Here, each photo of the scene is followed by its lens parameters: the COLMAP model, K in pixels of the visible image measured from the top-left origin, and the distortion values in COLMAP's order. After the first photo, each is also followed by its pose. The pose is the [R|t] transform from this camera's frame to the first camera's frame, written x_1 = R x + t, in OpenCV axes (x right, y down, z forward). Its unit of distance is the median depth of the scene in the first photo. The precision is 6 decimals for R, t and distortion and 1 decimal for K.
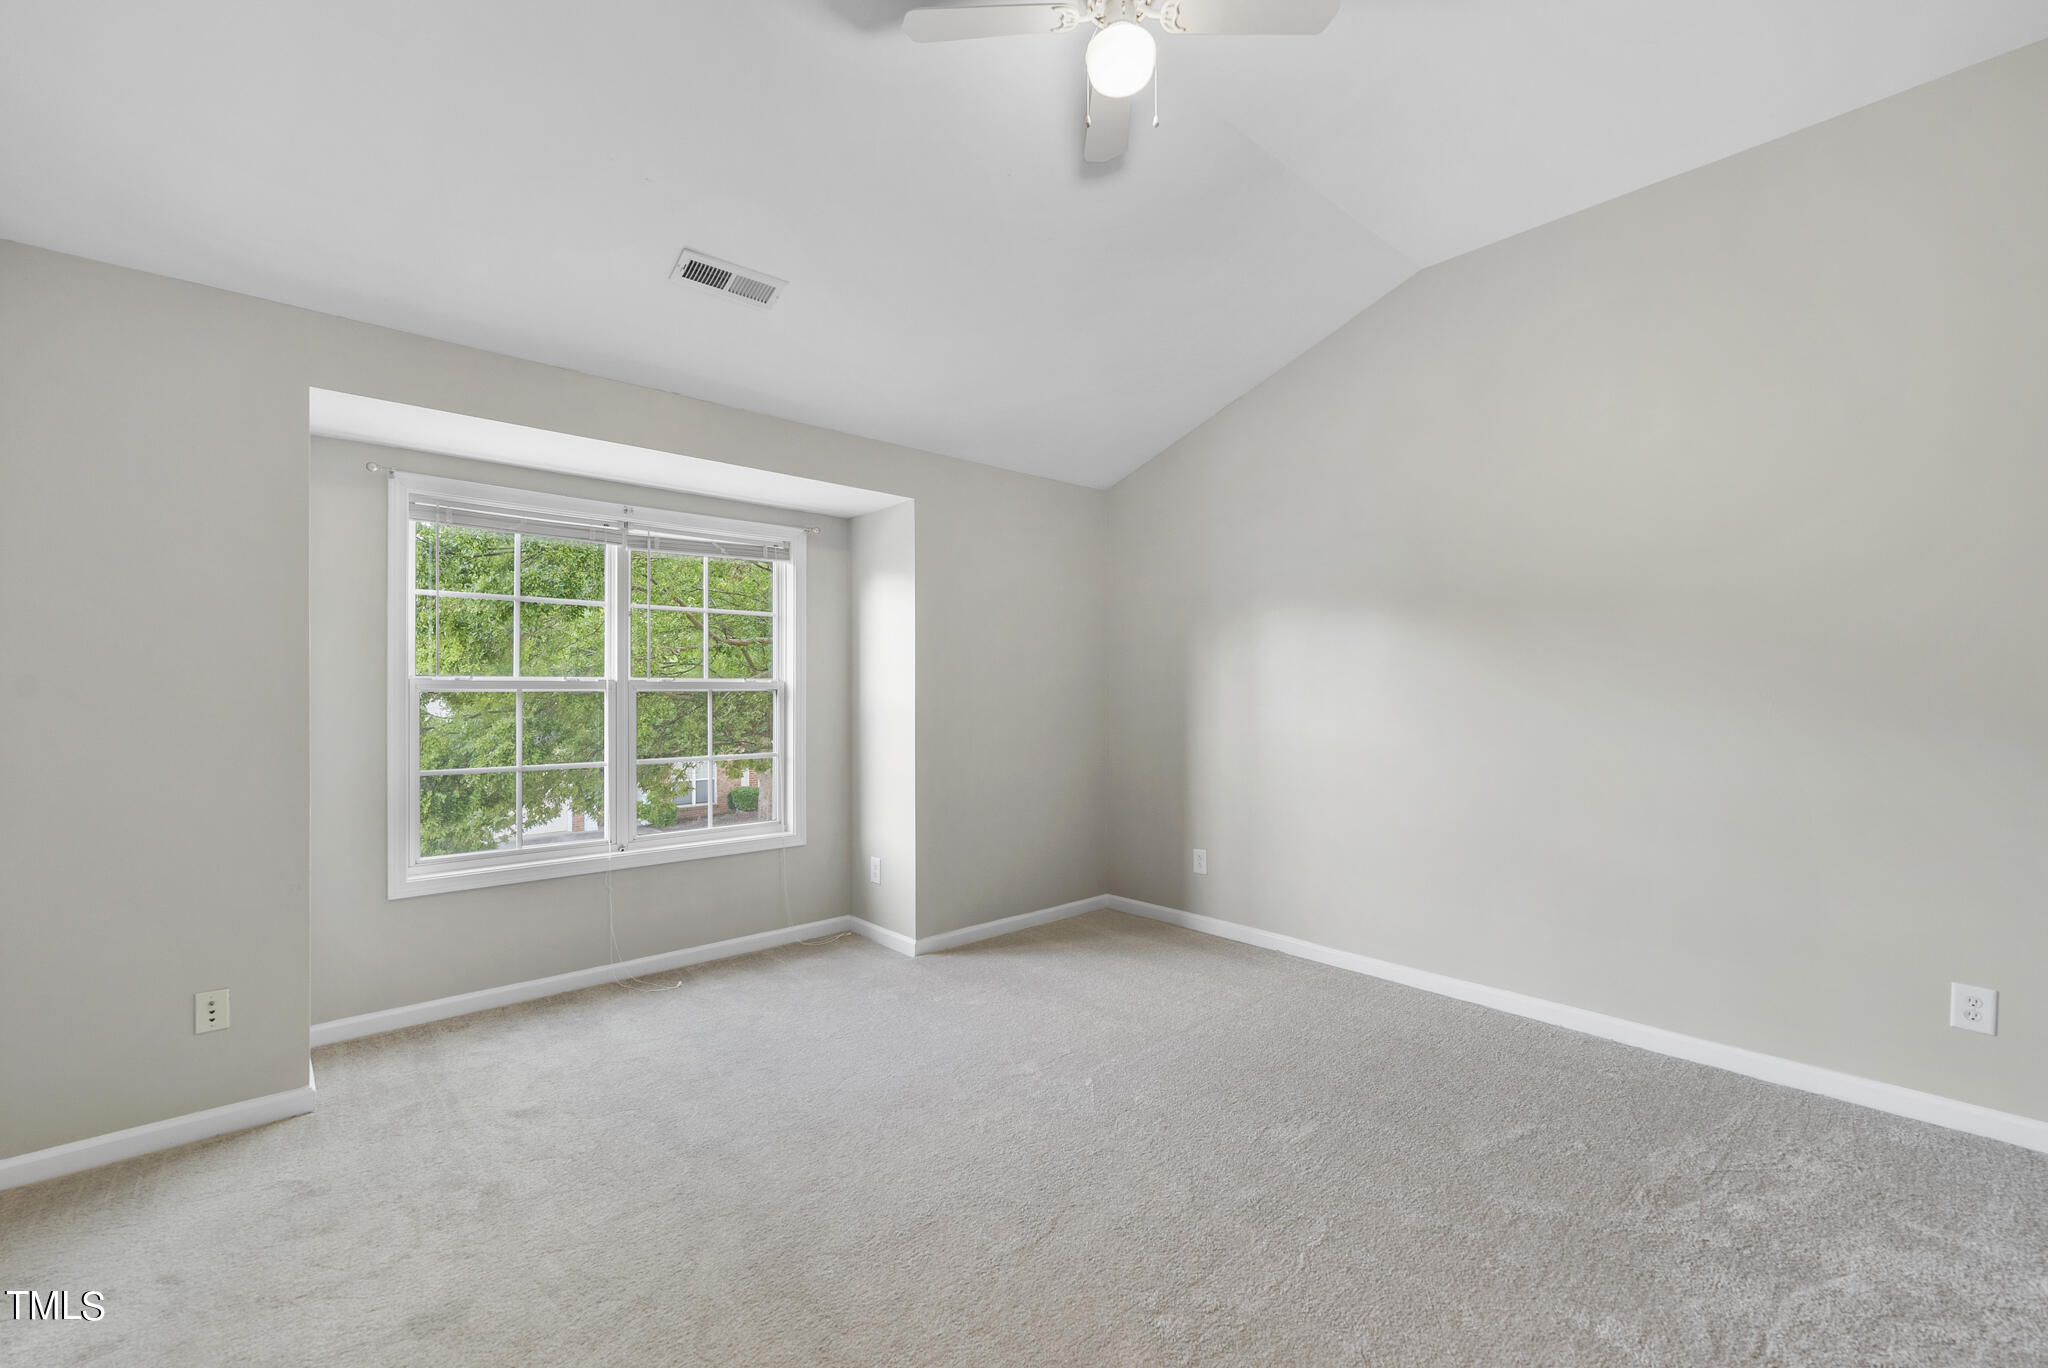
lens RADIAL K [[817.9, 0, 1021.1], [0, 817.9, 690.9], [0, 0, 1]] dist [0.014736, 0.000000]
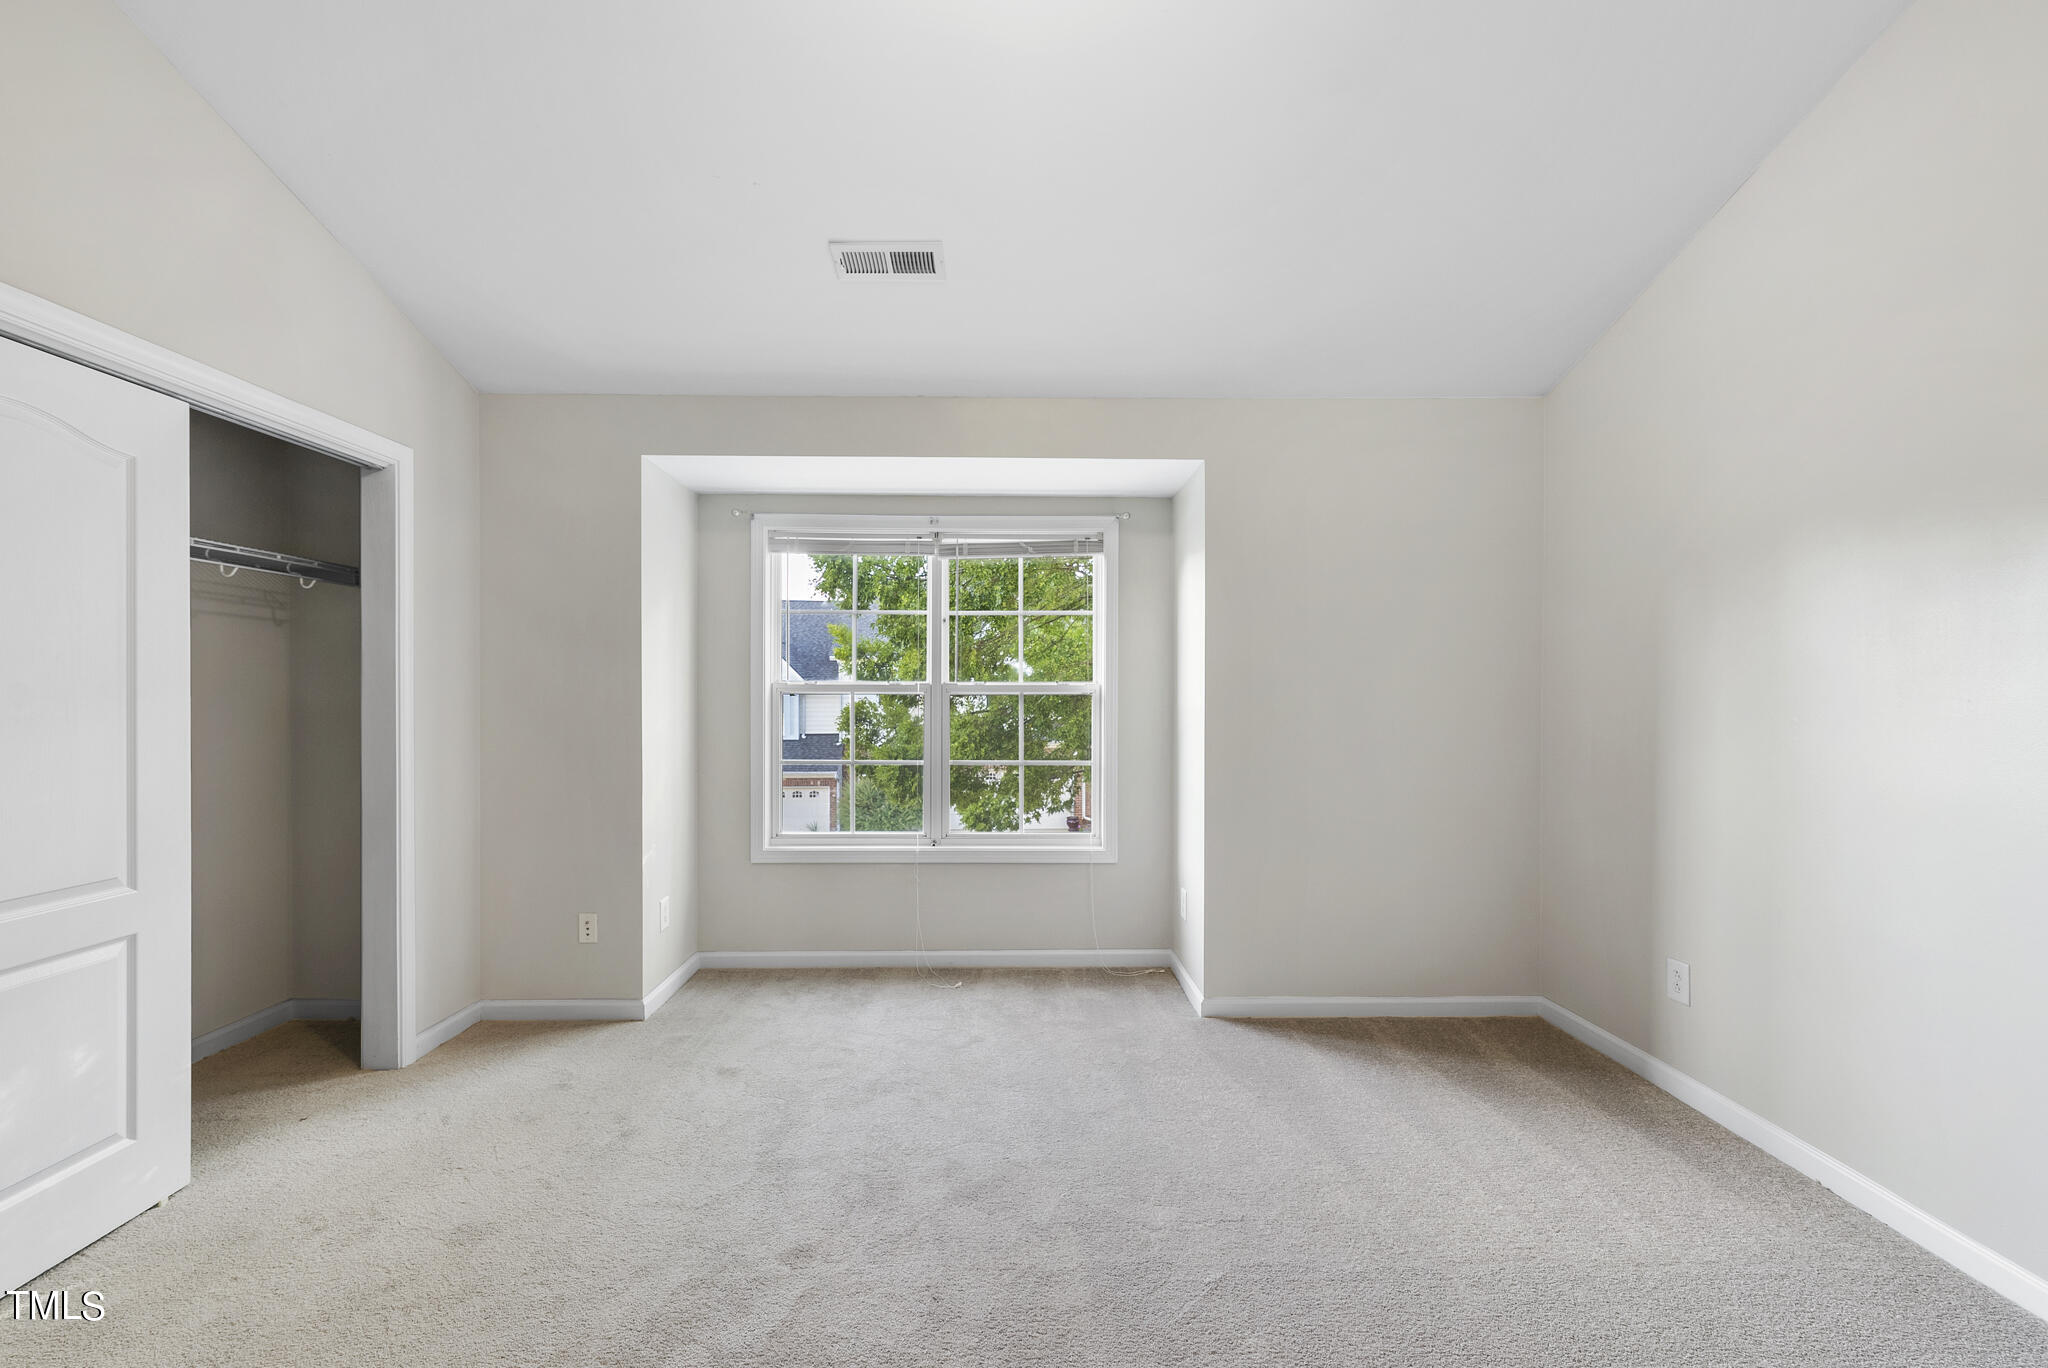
lens RADIAL K [[817.9, 0, 1033.3], [0, 817.9, 705.9], [0, 0, 1]] dist [0.014736, 0.000000]
pose [[0.765758, 0.012134, -0.643014, 0.276996], [-0.001971, 0.999862, 0.016520, -0.002380], [0.643126, -0.011383, 0.765676, 0.270970]]
